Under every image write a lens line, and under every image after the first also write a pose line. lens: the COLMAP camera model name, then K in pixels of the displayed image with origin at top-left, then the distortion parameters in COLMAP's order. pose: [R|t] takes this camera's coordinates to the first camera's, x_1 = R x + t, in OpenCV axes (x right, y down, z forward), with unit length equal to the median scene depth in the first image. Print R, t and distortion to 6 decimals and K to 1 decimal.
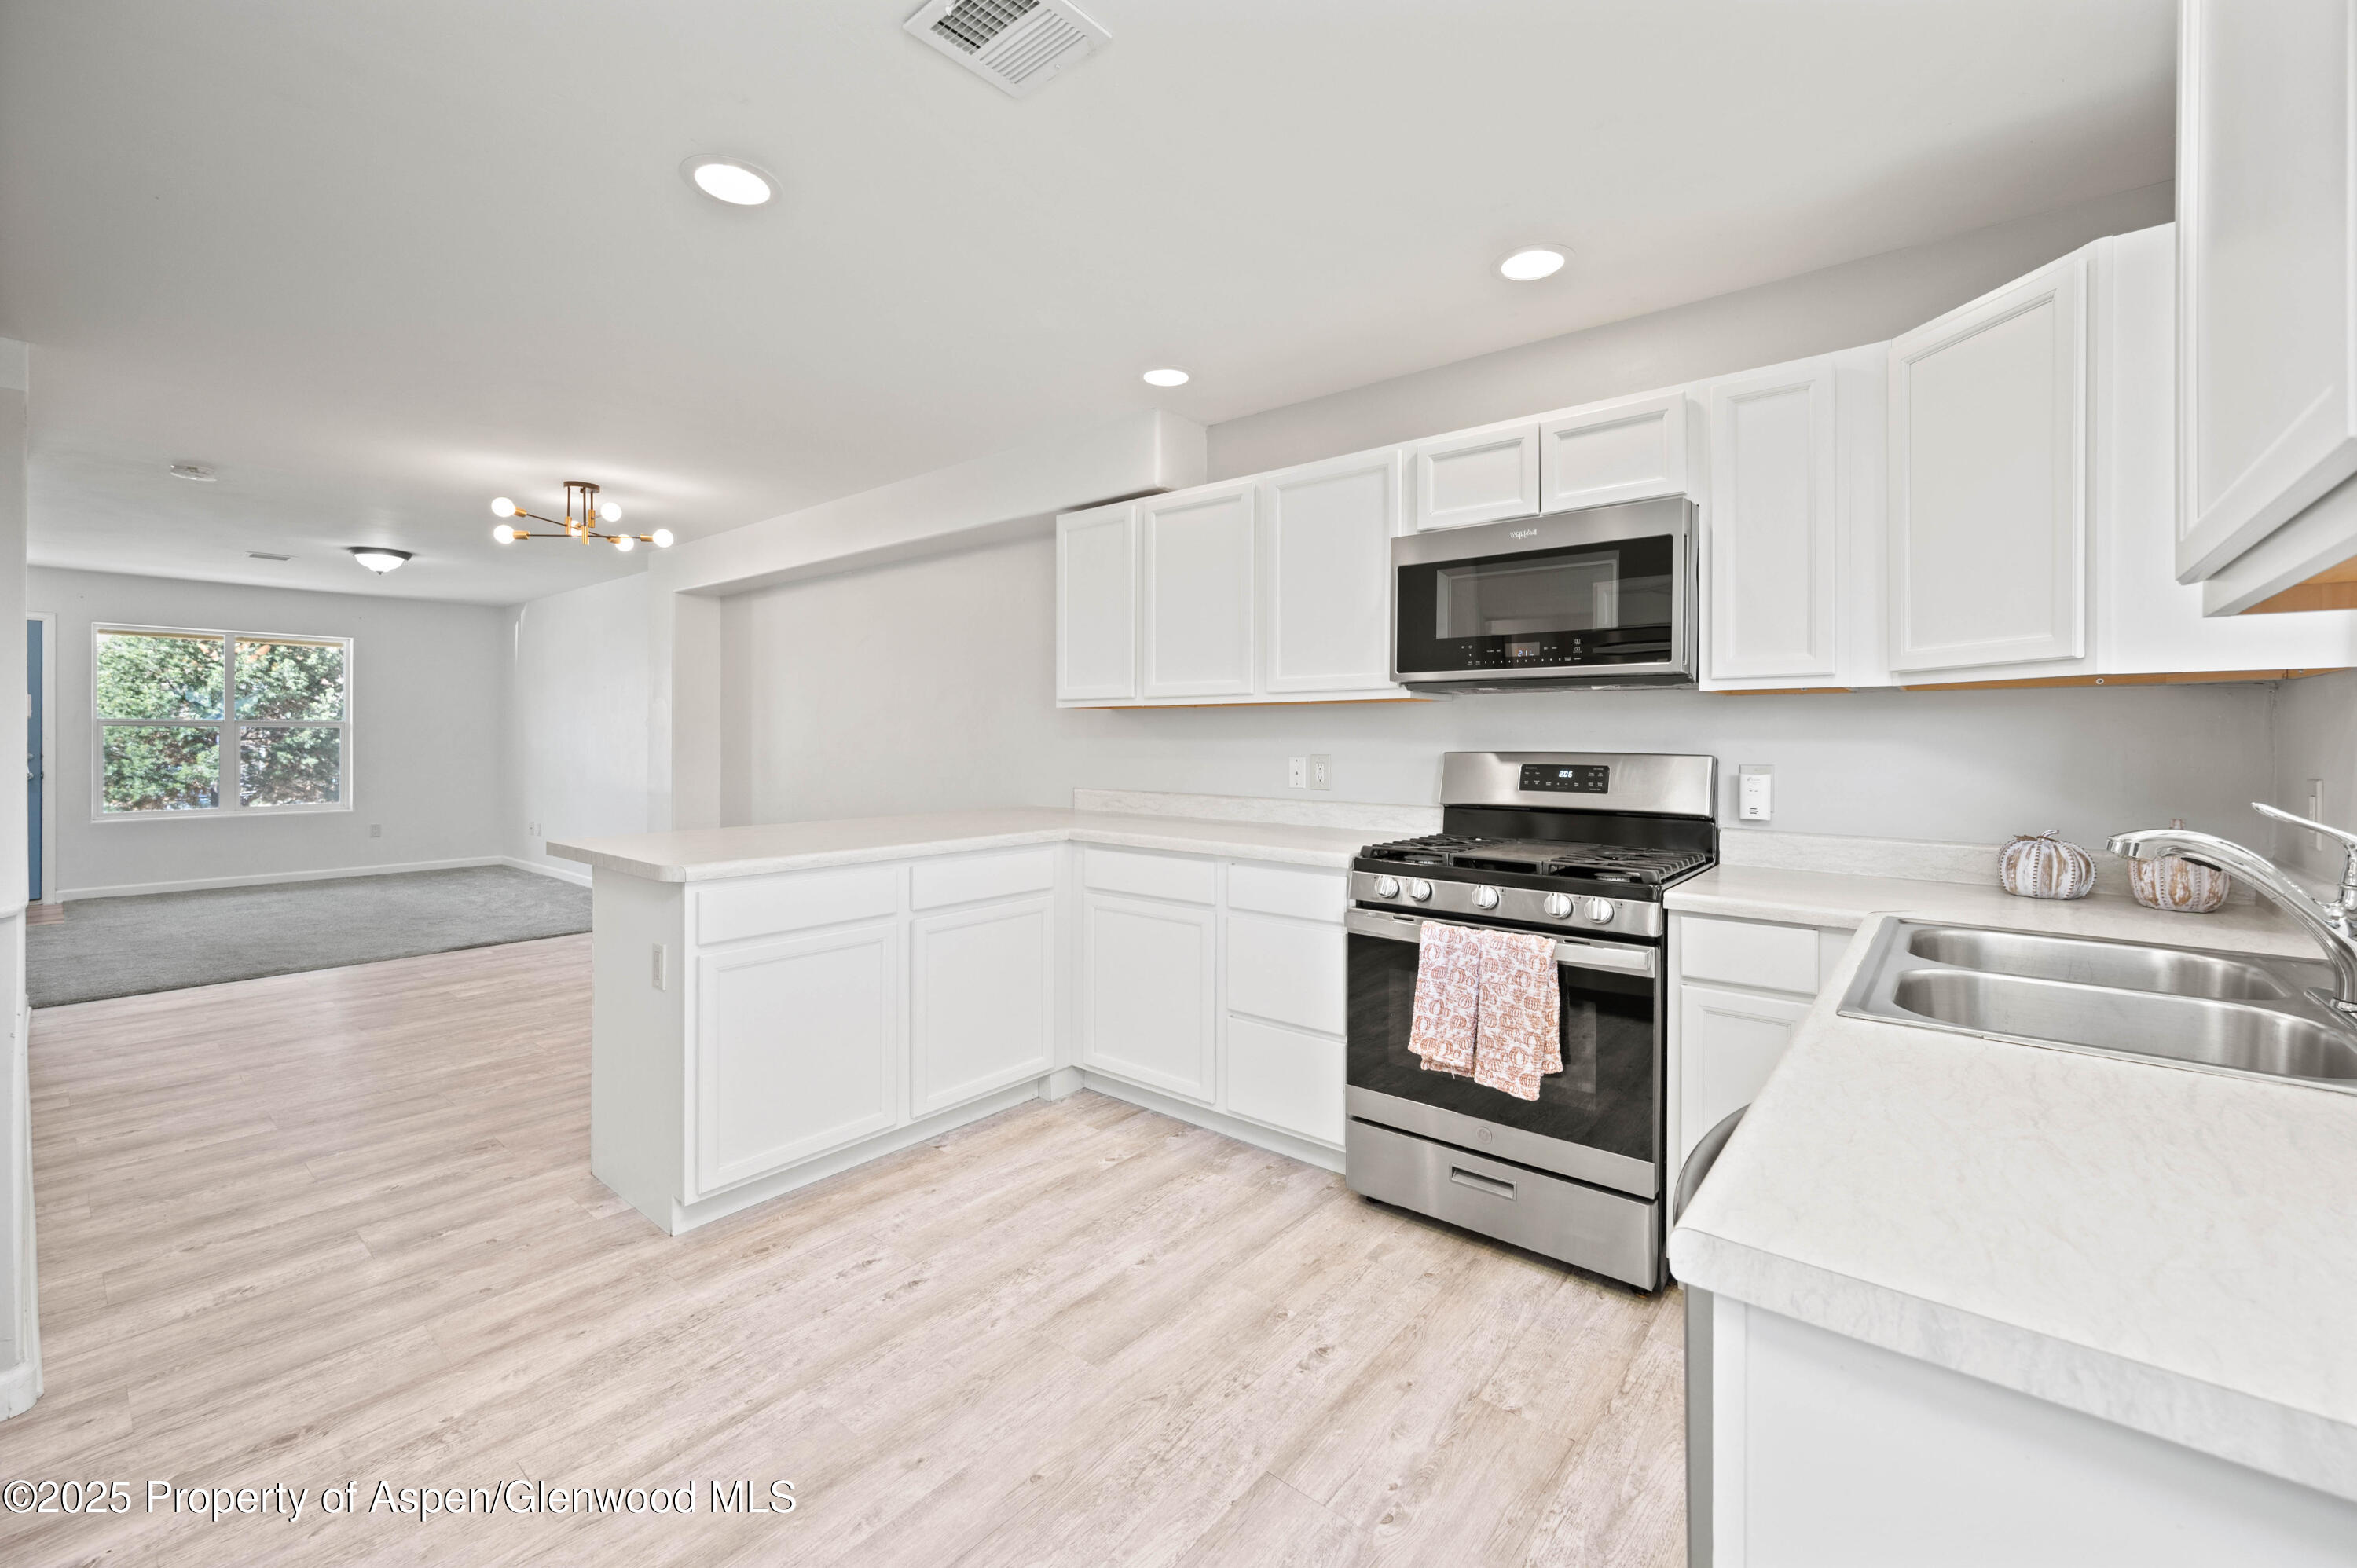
lens RADIAL K [[955.0, 0, 1182.2], [0, 955.0, 741.2], [0, 0, 1]] dist [0.000178, 0.000306]
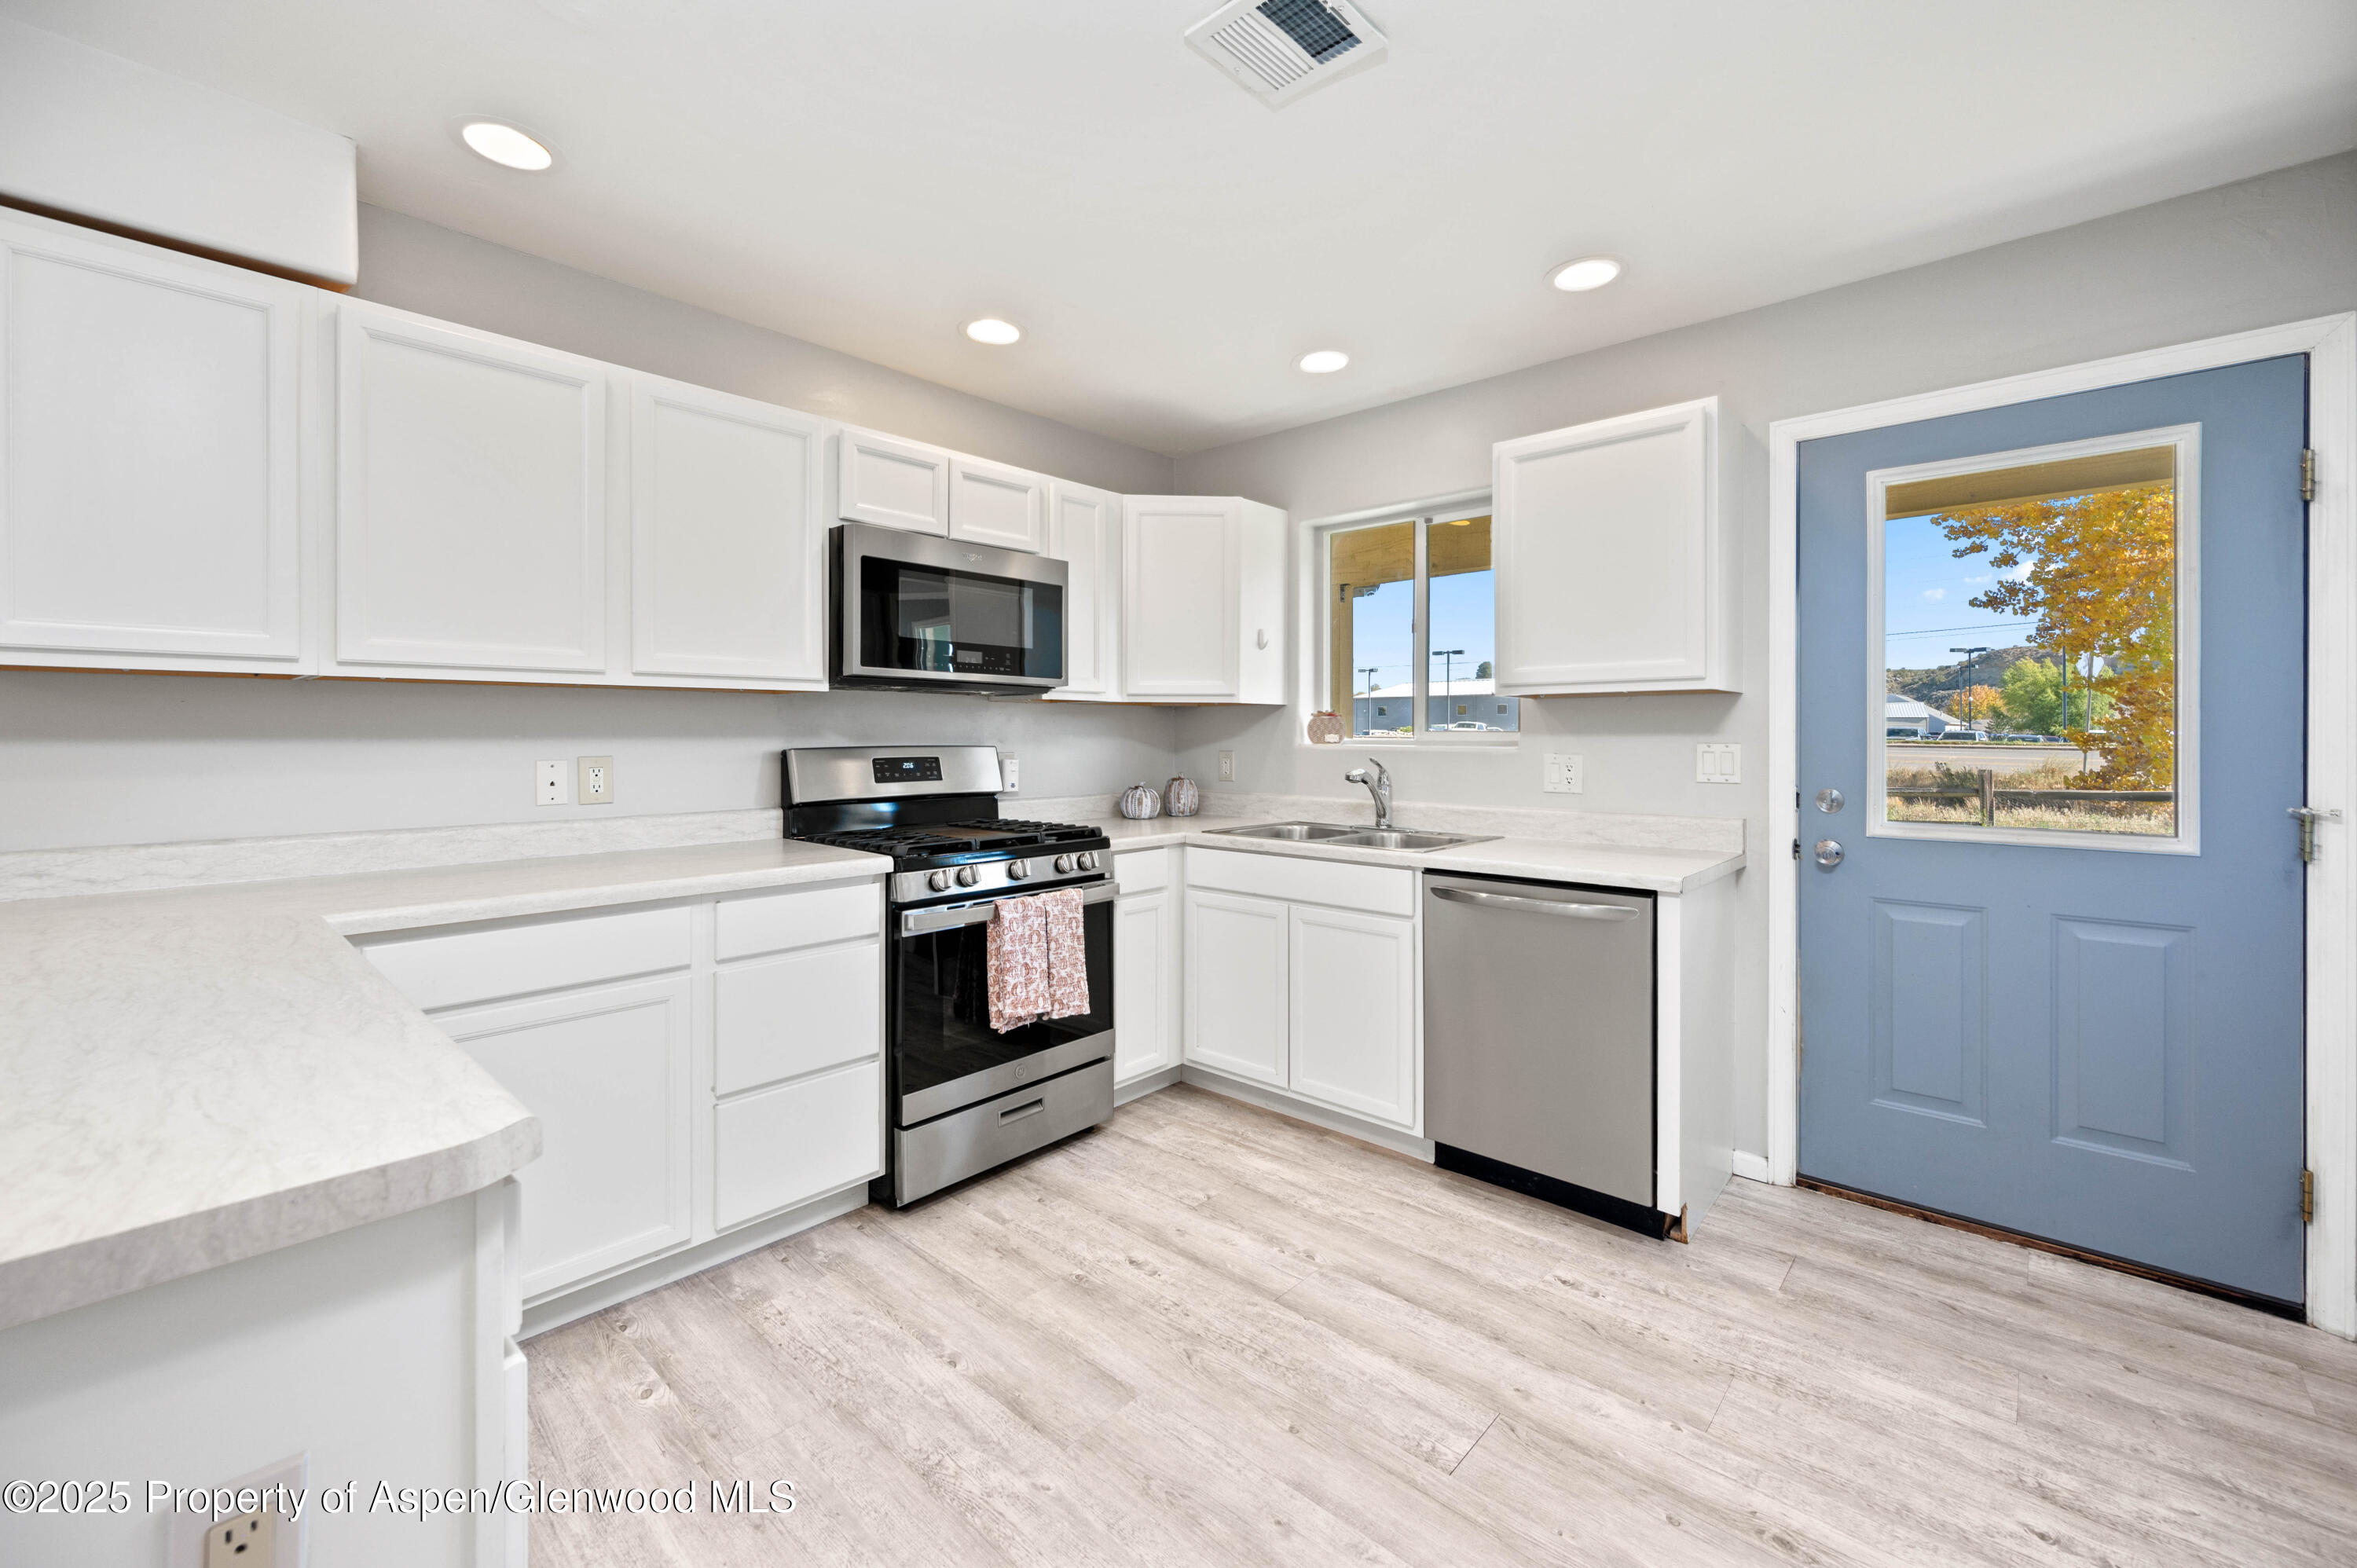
lens RADIAL K [[955.0, 0, 1182.2], [0, 955.0, 741.2], [0, 0, 1]] dist [0.000178, 0.000306]
pose [[0.049316, -0.010243, 0.998731, -0.819064], [0.003115, 0.999944, 0.010101, -0.005190], [-0.998778, 0.002613, 0.049345, 0.720545]]
